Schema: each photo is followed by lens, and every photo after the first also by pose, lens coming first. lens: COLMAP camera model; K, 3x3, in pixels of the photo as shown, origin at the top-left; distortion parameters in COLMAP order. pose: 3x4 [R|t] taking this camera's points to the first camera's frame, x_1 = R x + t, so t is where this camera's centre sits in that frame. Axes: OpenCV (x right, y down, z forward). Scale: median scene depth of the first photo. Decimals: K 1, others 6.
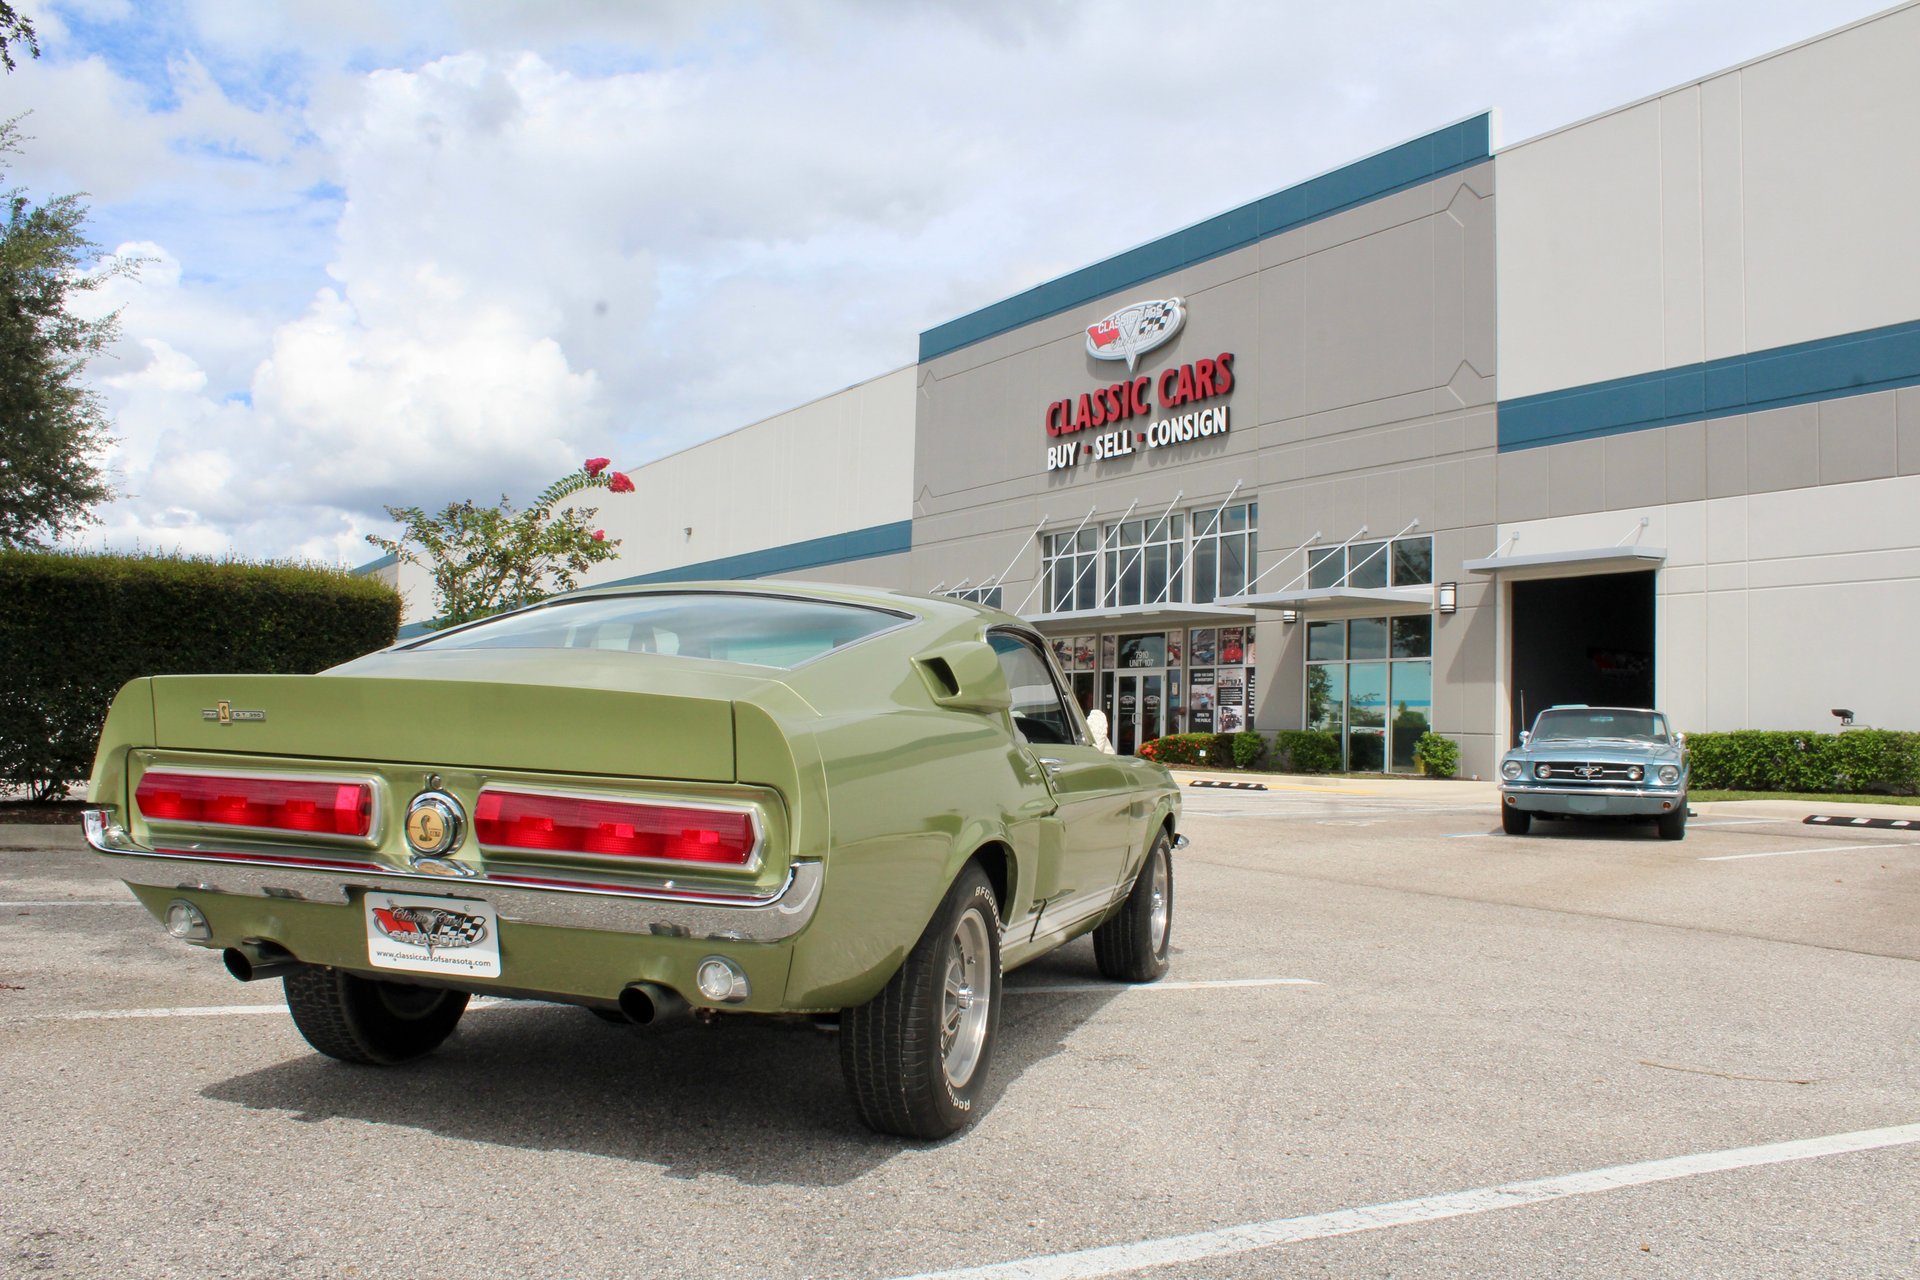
lens RADIAL K [[1623.6, 0, 954.3], [0, 1623.6, 646.4], [0, 0, 1]] dist [-0.166008, 0.155619]
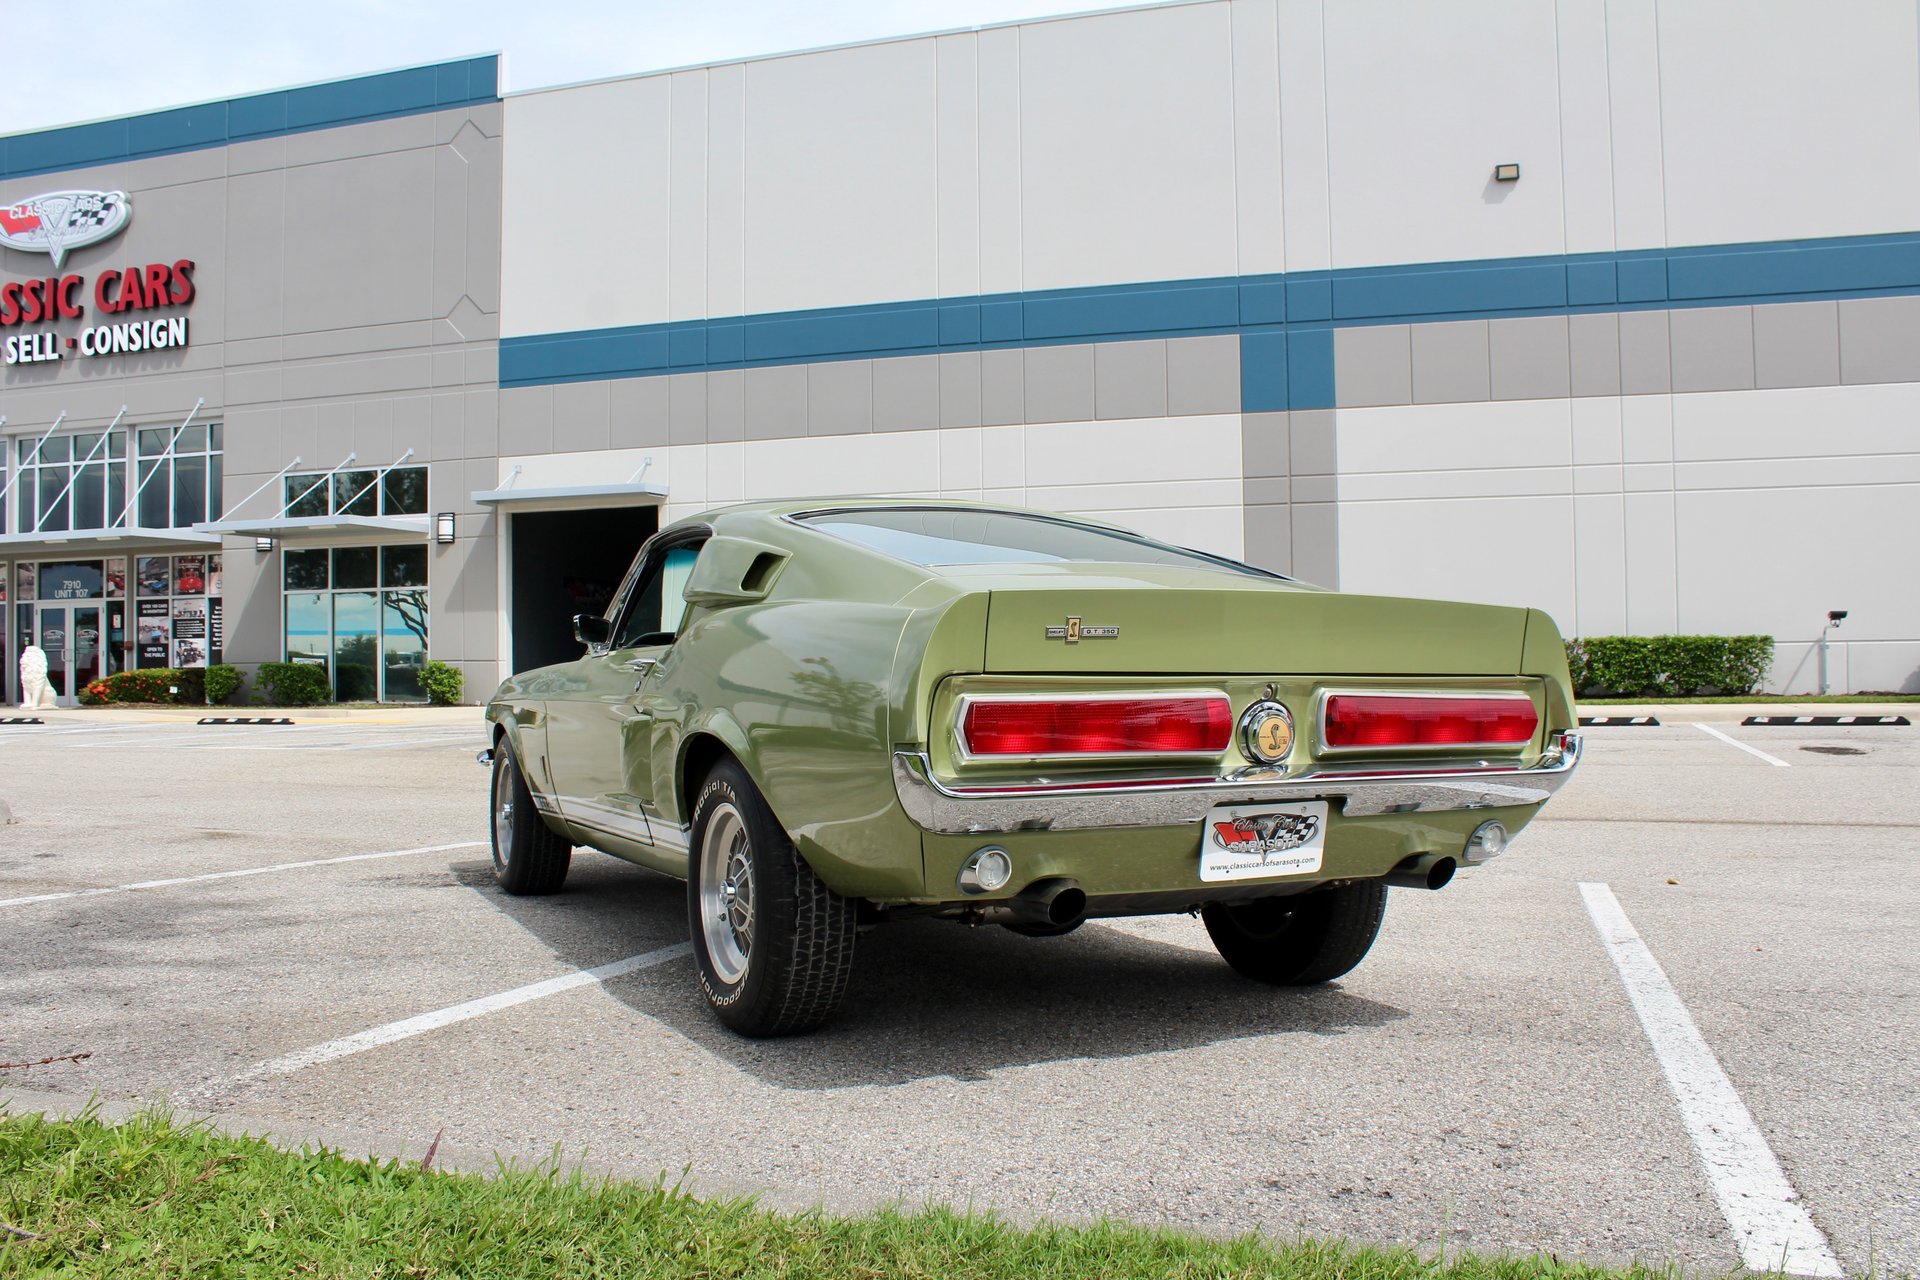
lens RADIAL K [[1600.6, 0, 953.7], [0, 1600.6, 641.7], [0, 0, 1]] dist [-0.166773, 0.150966]
pose [[0.742364, -0.021851, 0.669640, -0.104020], [-0.005408, 0.999240, 0.038602, 0.001350], [-0.669975, -0.032278, 0.741682, 0.034234]]
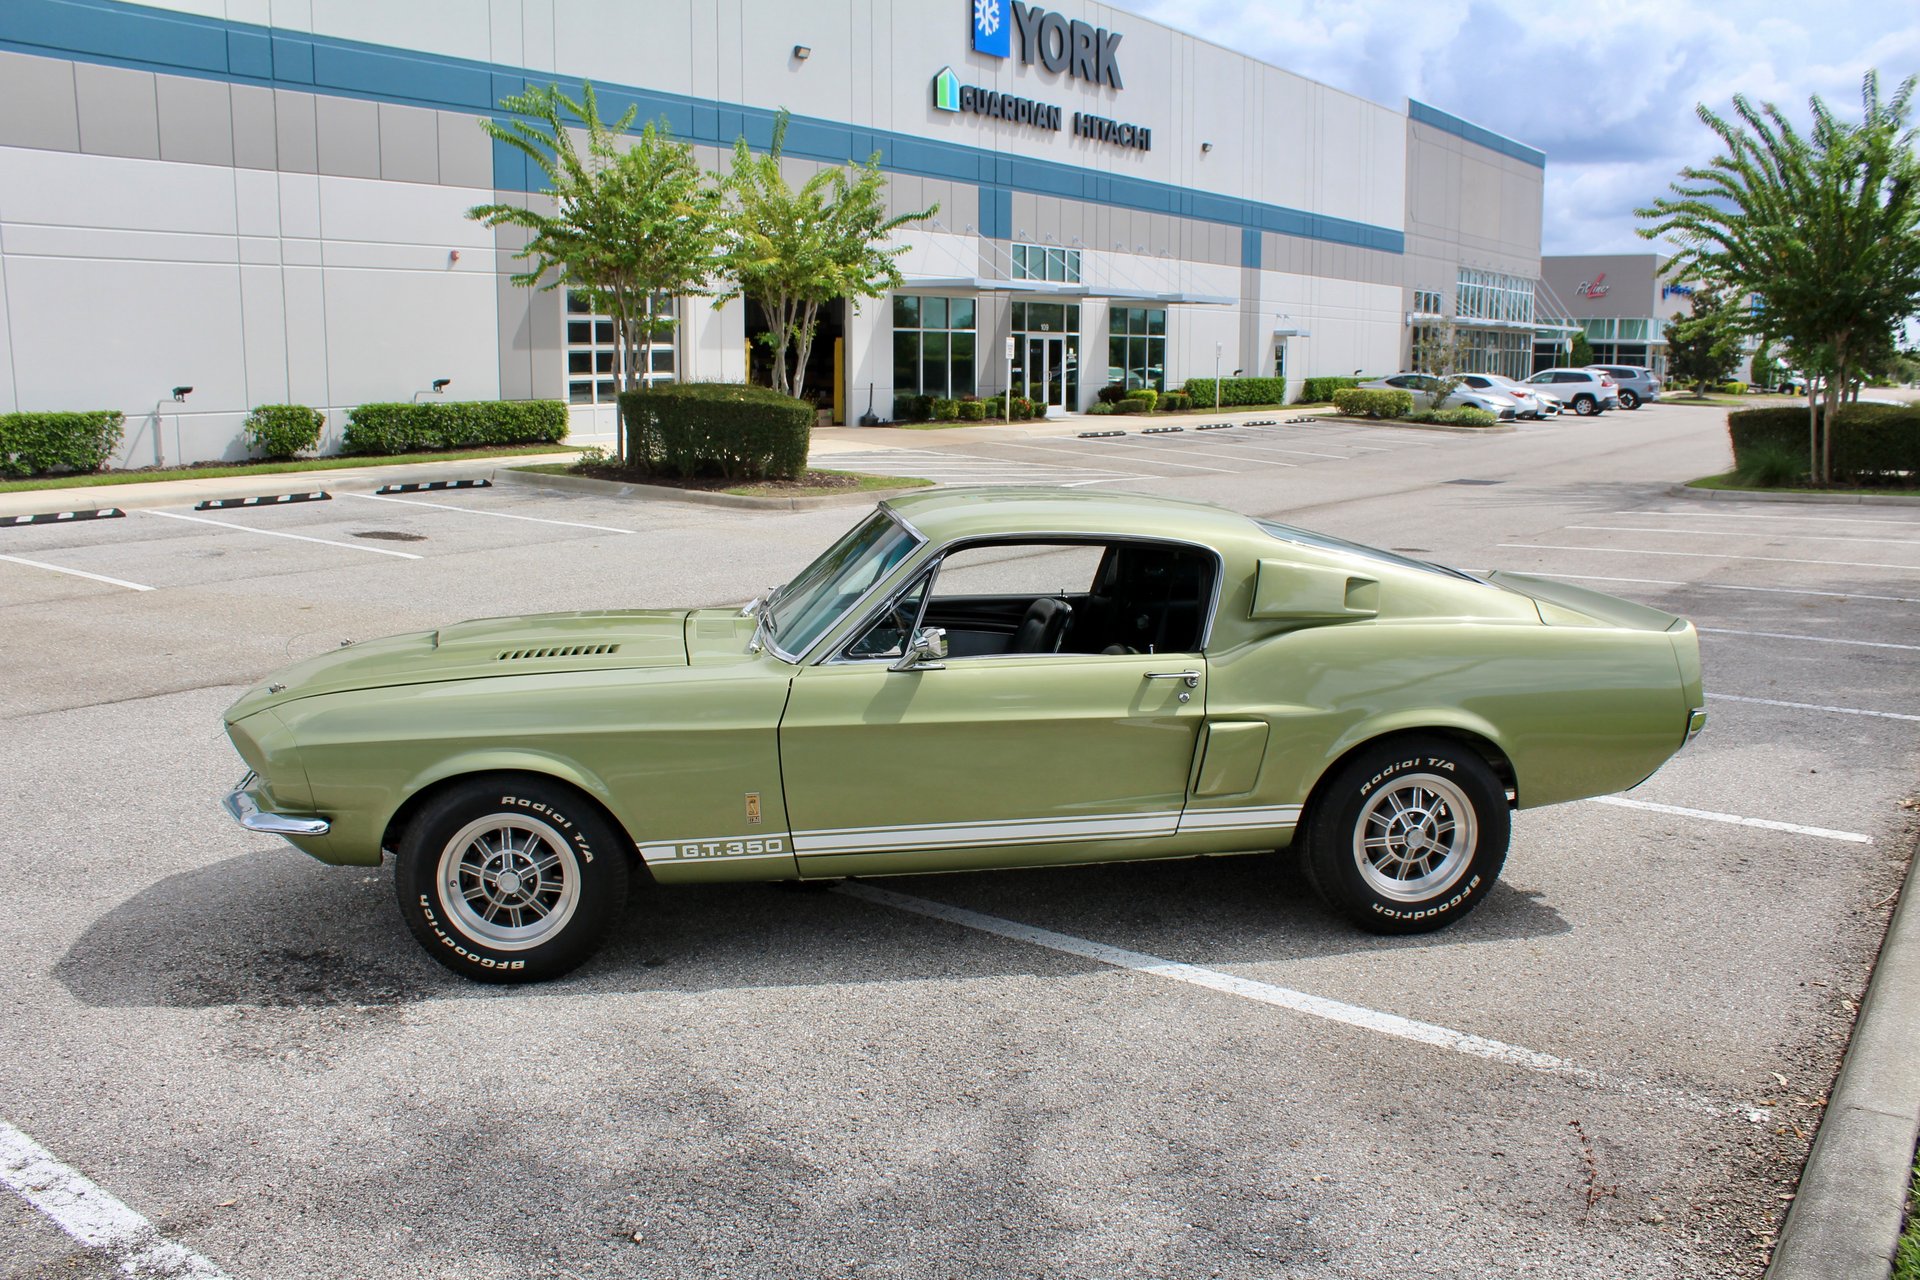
lens RADIAL K [[1600.6, 0, 953.7], [0, 1600.6, 641.7], [0, 0, 1]] dist [-0.166773, 0.150966]
pose [[-0.393142, -0.186682, 0.900327, -0.153046], [-0.057891, 0.982255, 0.178391, -0.017862], [-0.917653, 0.018012, -0.396973, 0.215904]]
